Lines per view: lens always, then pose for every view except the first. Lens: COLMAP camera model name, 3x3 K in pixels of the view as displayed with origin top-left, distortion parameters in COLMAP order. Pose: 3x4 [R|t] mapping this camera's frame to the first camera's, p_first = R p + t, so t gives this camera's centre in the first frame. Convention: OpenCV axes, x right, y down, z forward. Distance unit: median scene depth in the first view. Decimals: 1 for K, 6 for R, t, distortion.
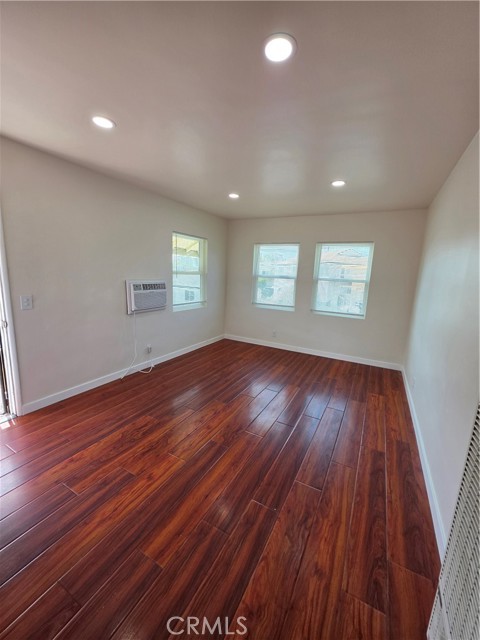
lens RADIAL K [[258.9, 0, 242.8], [0, 258.9, 319.0], [0, 0, 1]] dist [-0.001408, 0.000209]
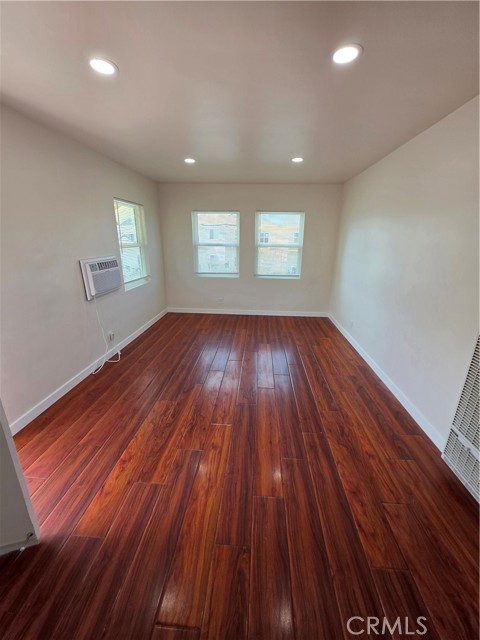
lens RADIAL K [[258.9, 0, 242.8], [0, 258.9, 319.0], [0, 0, 1]] dist [-0.001408, 0.000209]
pose [[0.908092, -0.155564, 0.388805, -0.319239], [0.100510, 0.982268, 0.158261, -0.041265], [-0.406531, -0.104637, 0.907625, 0.010186]]
